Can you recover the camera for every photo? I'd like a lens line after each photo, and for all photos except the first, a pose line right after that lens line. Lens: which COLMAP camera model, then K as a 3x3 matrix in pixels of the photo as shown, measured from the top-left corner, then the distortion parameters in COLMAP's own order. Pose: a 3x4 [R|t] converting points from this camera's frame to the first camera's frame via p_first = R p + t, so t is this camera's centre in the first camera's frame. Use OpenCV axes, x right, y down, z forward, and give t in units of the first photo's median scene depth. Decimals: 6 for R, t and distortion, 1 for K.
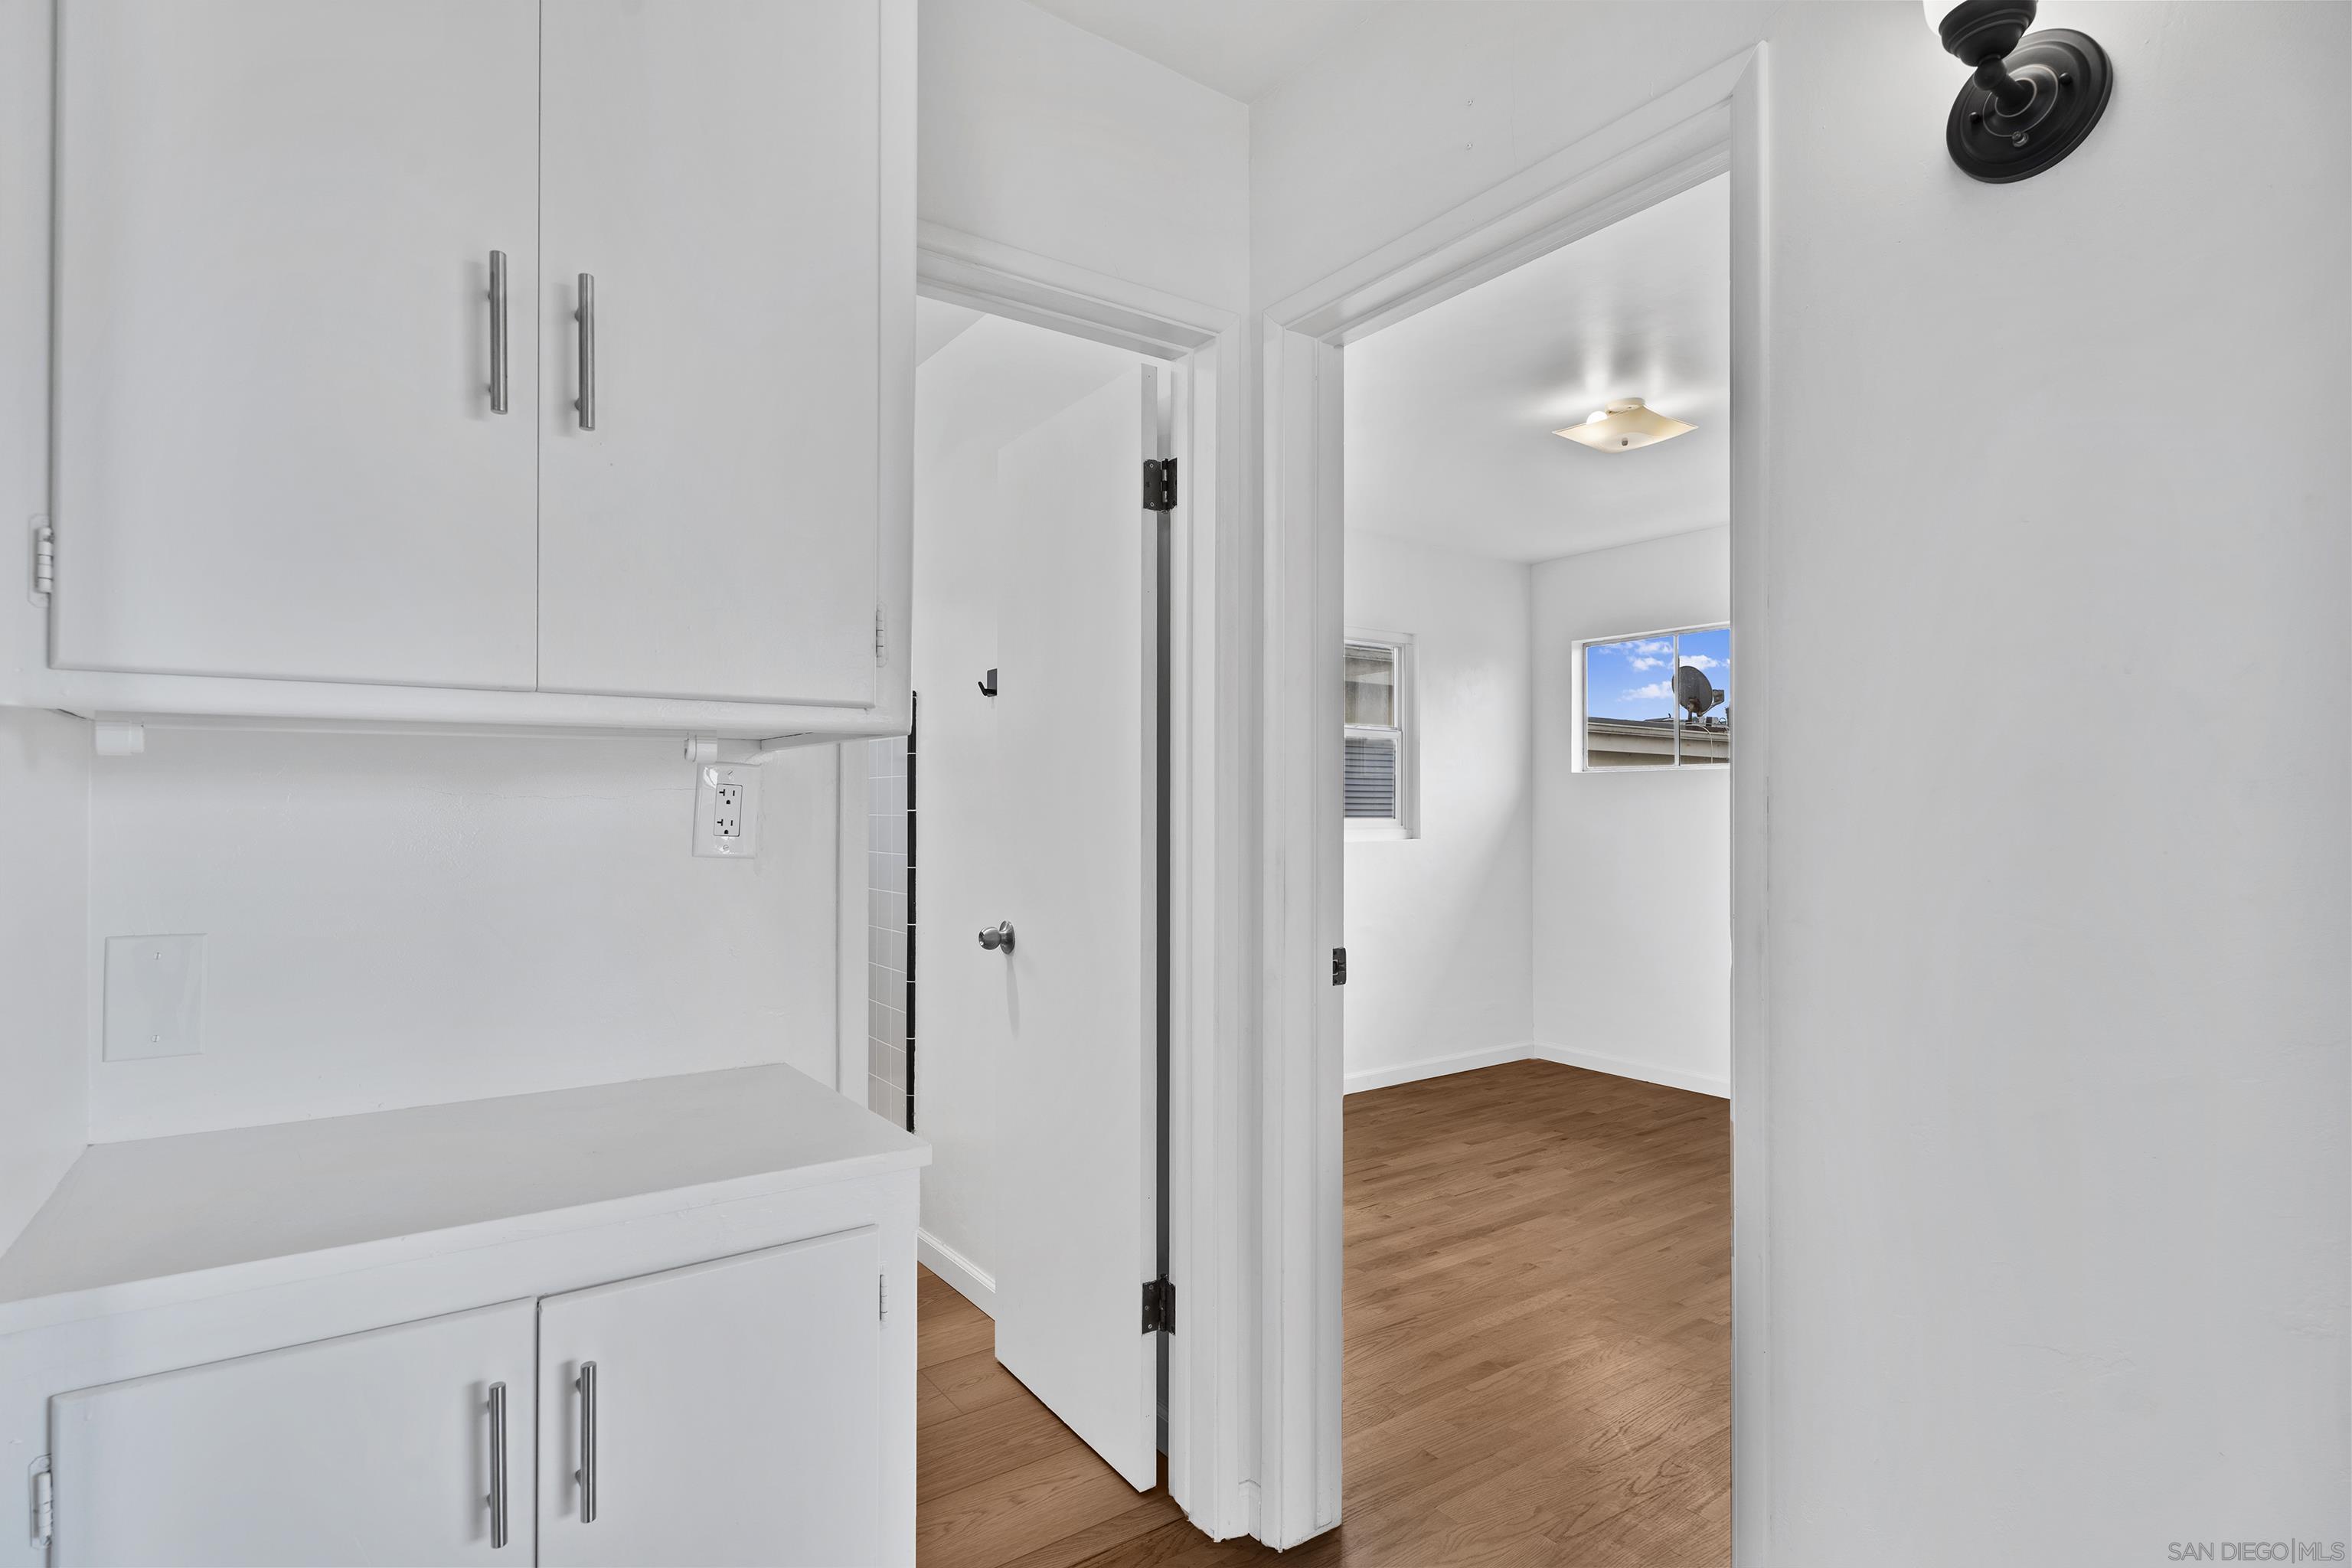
lens RADIAL K [[1177.0, 0, 1151.2], [0, 1177.0, 789.1], [0, 0, 1]] dist [-0.008434, 0.000377]
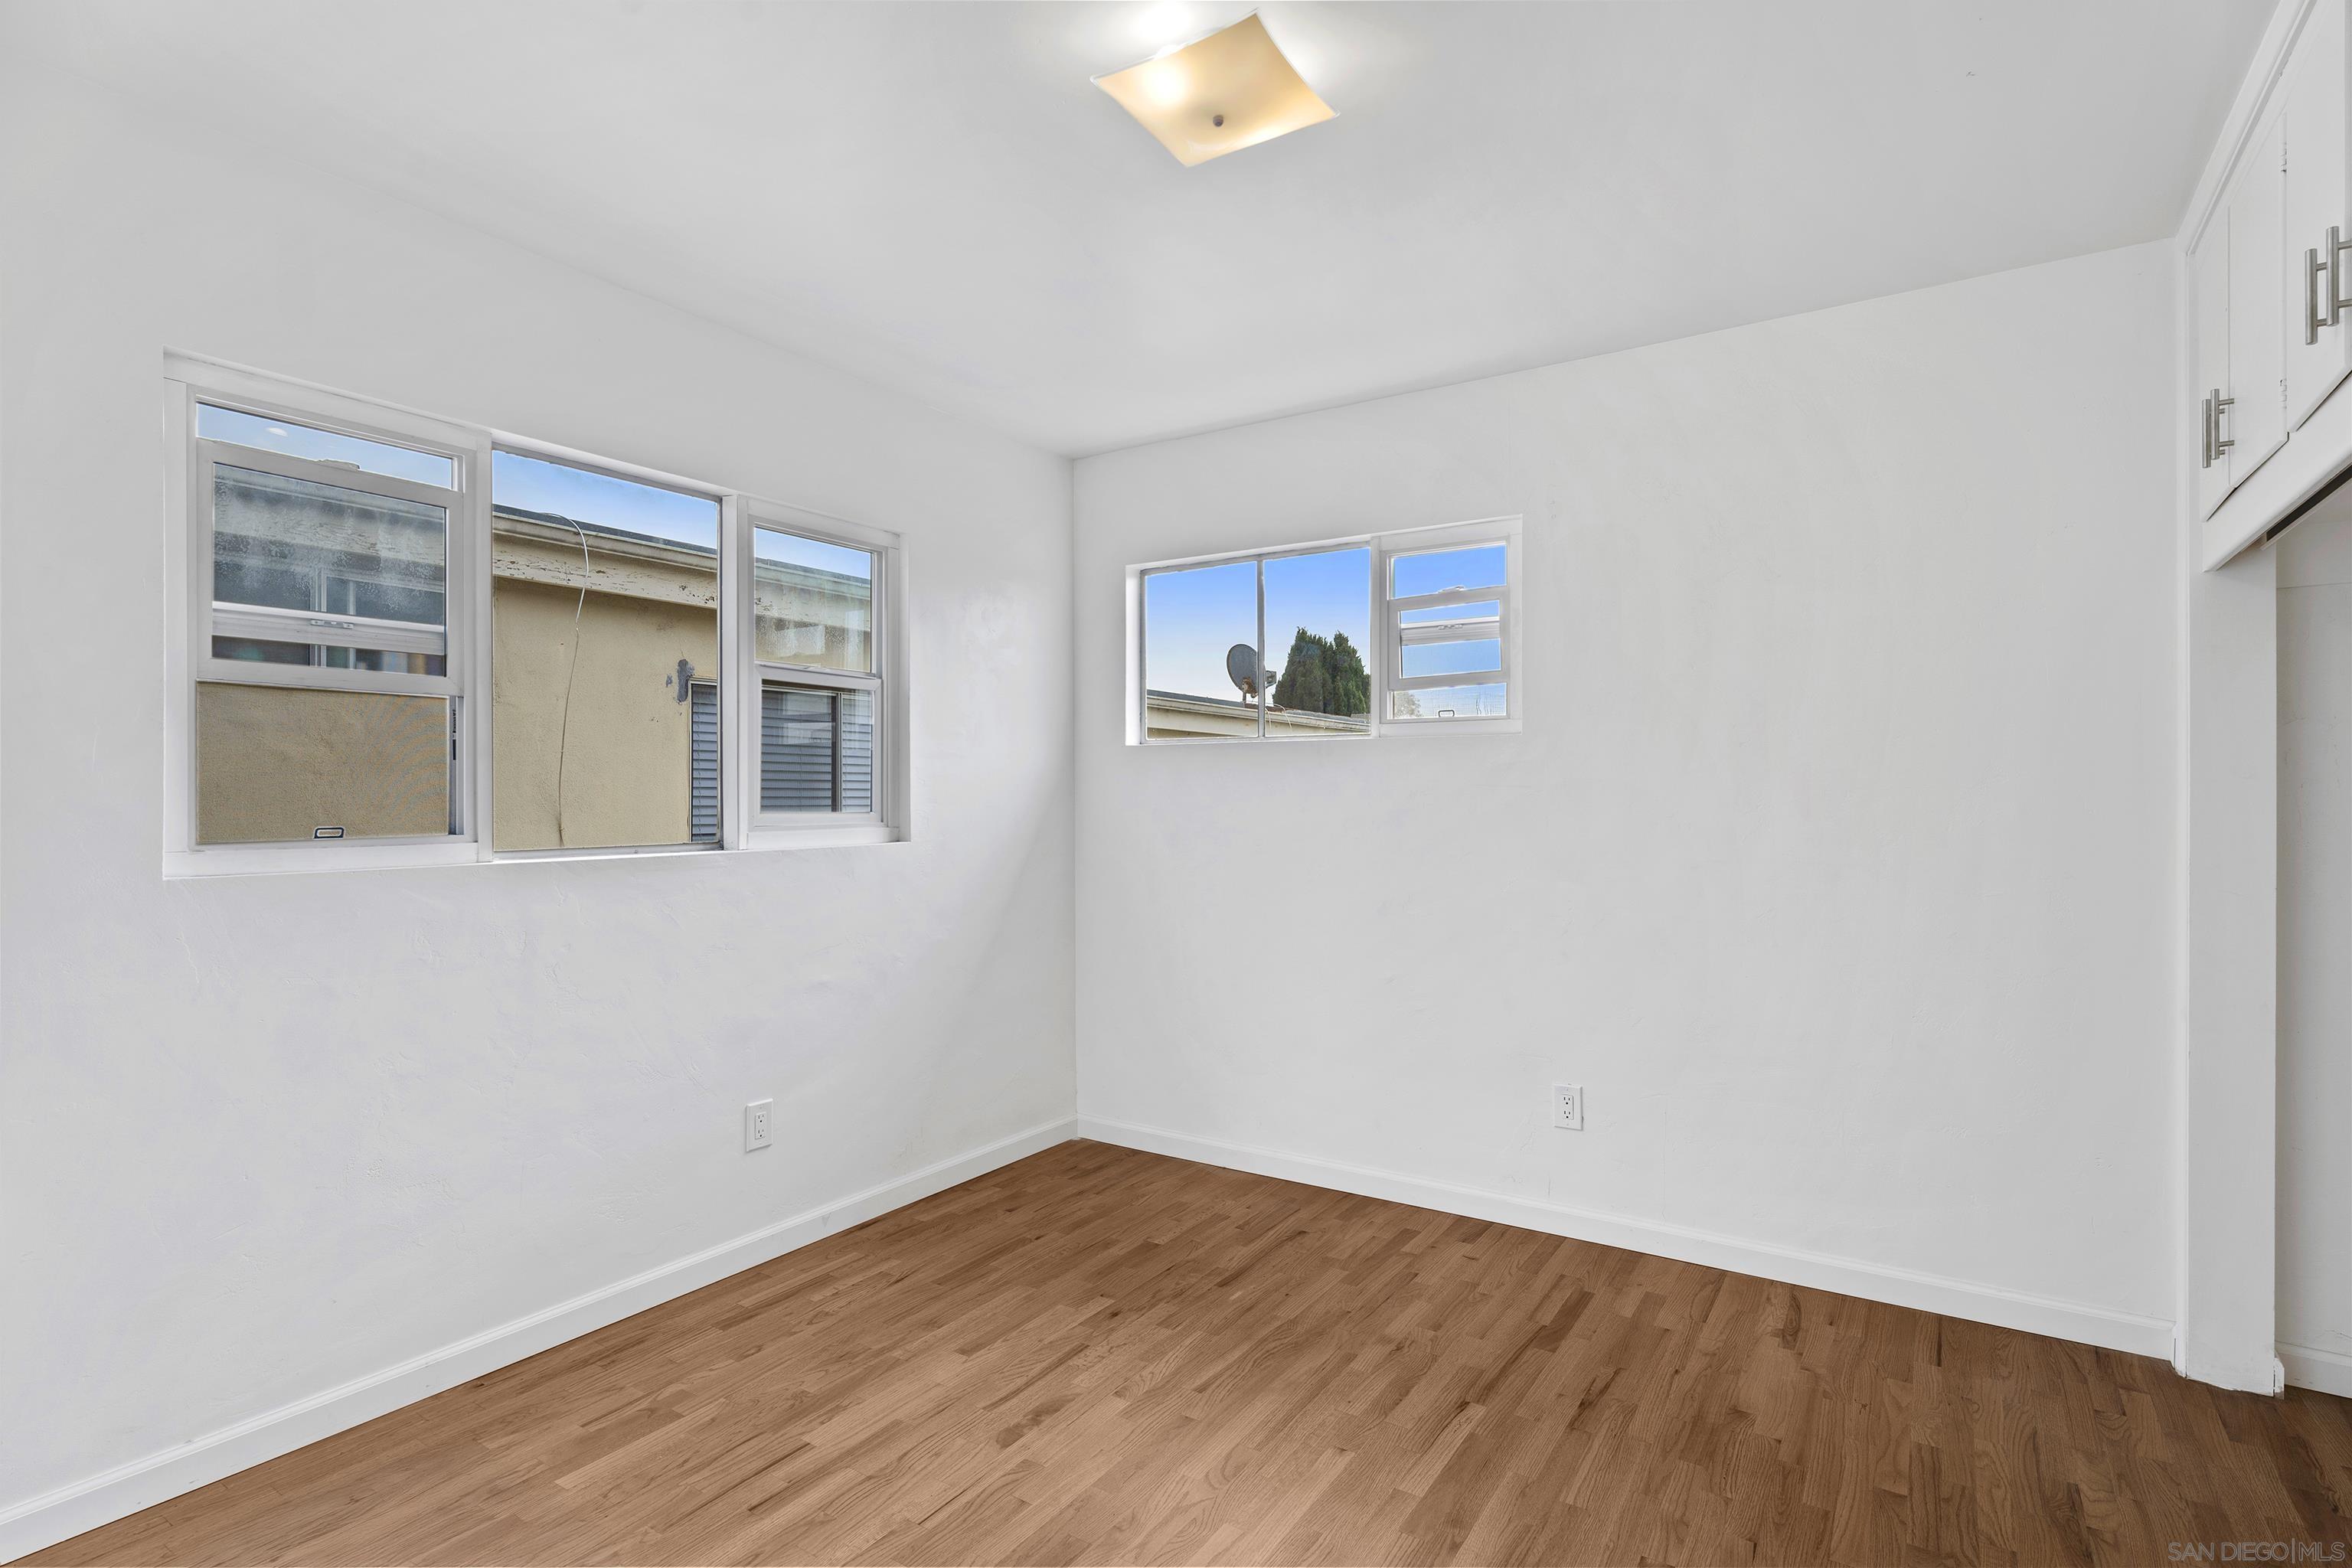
lens RADIAL K [[1177.0, 0, 1148.7], [0, 1177.0, 794.6], [0, 0, 1]] dist [-0.008434, 0.000377]
pose [[0.935261, -0.005921, 0.353909, 0.140143], [0.000439, 0.999879, 0.015569, 0.006658], [-0.353958, -0.014406, 0.935150, 0.389439]]
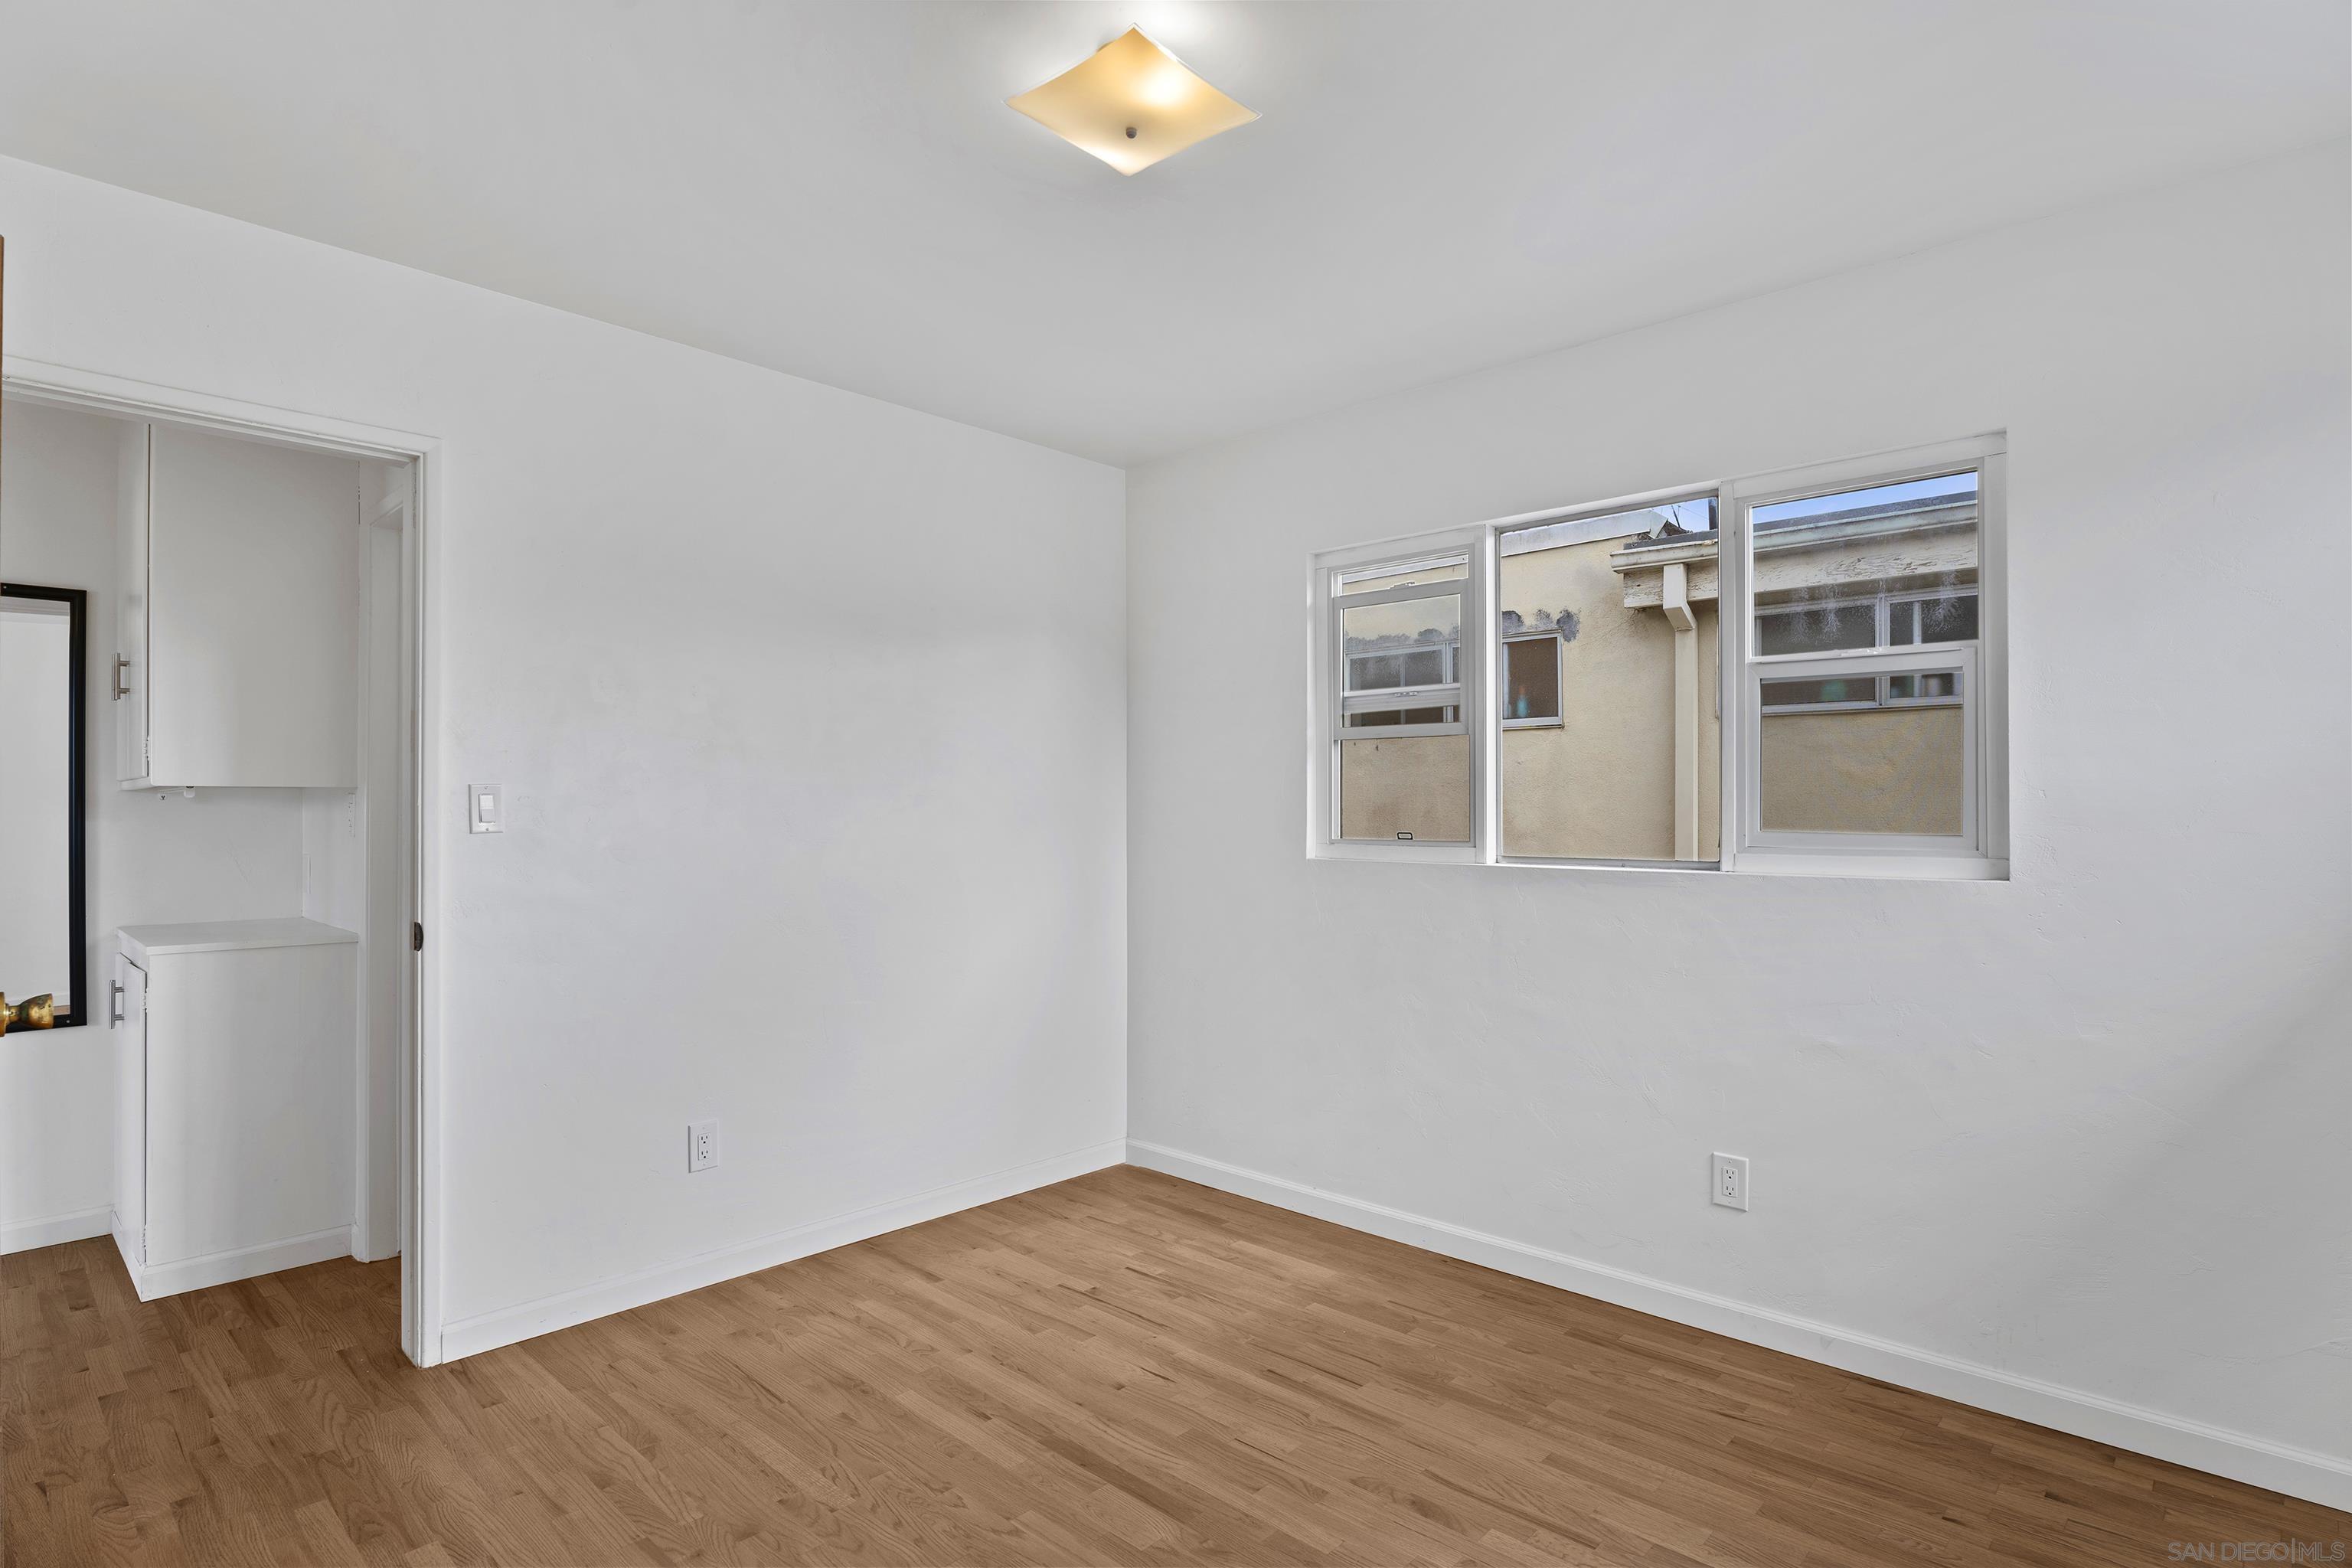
lens RADIAL K [[1177.0, 0, 1160.1], [0, 1177.0, 804.7], [0, 0, 1]] dist [-0.008434, 0.000377]
pose [[0.192406, -0.006351, -0.981295, 0.712000], [0.016460, 0.999859, -0.003244, 0.010288], [0.981177, -0.015528, 0.192484, 0.699758]]
